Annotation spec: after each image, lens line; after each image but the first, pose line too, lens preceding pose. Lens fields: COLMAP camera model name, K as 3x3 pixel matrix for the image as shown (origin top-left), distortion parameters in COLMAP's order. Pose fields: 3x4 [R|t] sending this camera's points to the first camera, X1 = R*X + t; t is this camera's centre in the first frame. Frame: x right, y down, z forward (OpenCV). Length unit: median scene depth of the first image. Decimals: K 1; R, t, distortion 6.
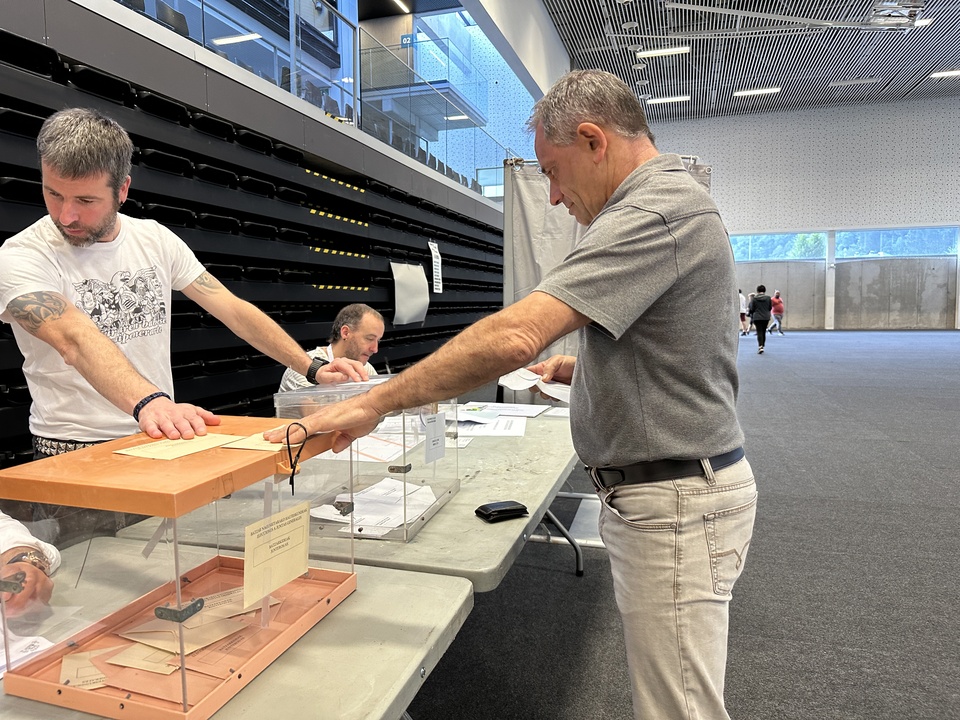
lens RADIAL K [[678.2, 0, 475.0], [0, 678.2, 351.8], [0, 0, 1]] dist [0.002646, -0.004367]
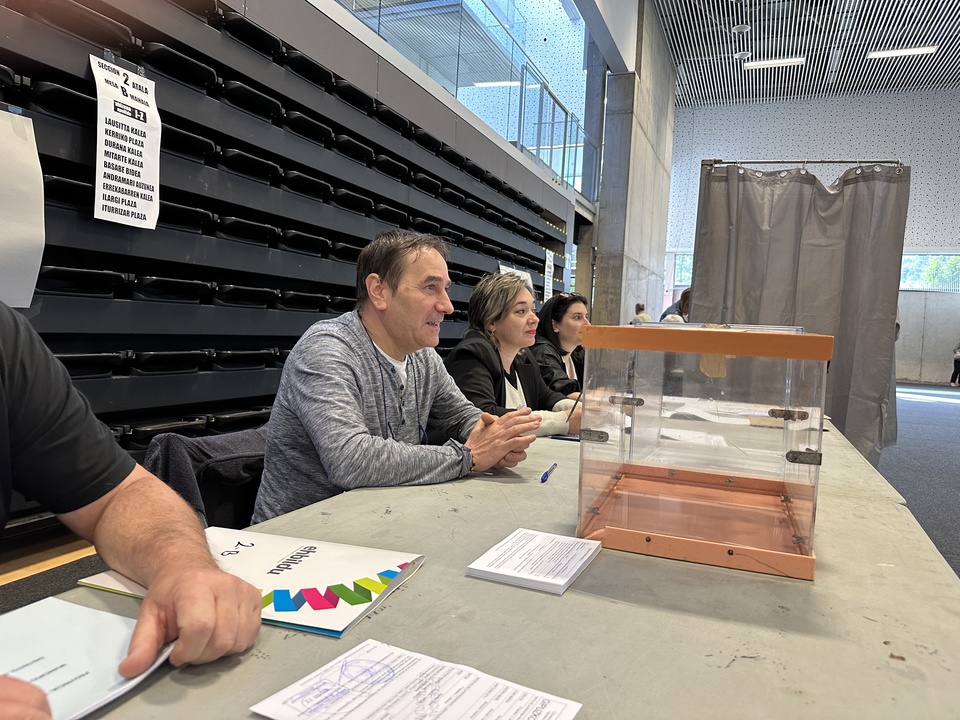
lens RADIAL K [[678.2, 0, 475.0], [0, 678.2, 351.8], [0, 0, 1]] dist [0.002646, -0.004367]
pose [[0.993524, 0.071972, -0.087920, 0.206866], [-0.074657, 0.996826, -0.027636, -0.047722], [0.085652, 0.034021, 0.995744, 1.039483]]
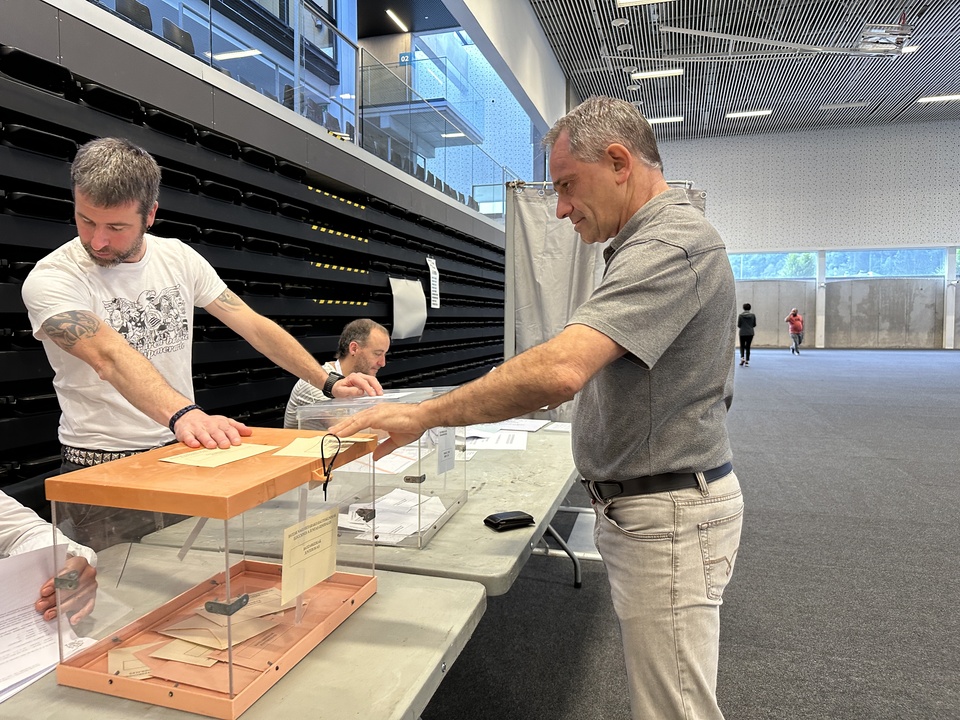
lens RADIAL K [[678.4, 0, 478.0], [0, 678.4, 351.0], [0, 0, 1]] dist [0.004985, -0.008054]
pose [[0.999846, 0.009702, 0.014655, -0.007975], [-0.009364, 0.999693, -0.022937, -0.000968], [-0.014873, 0.022796, 0.999629, -0.016778]]
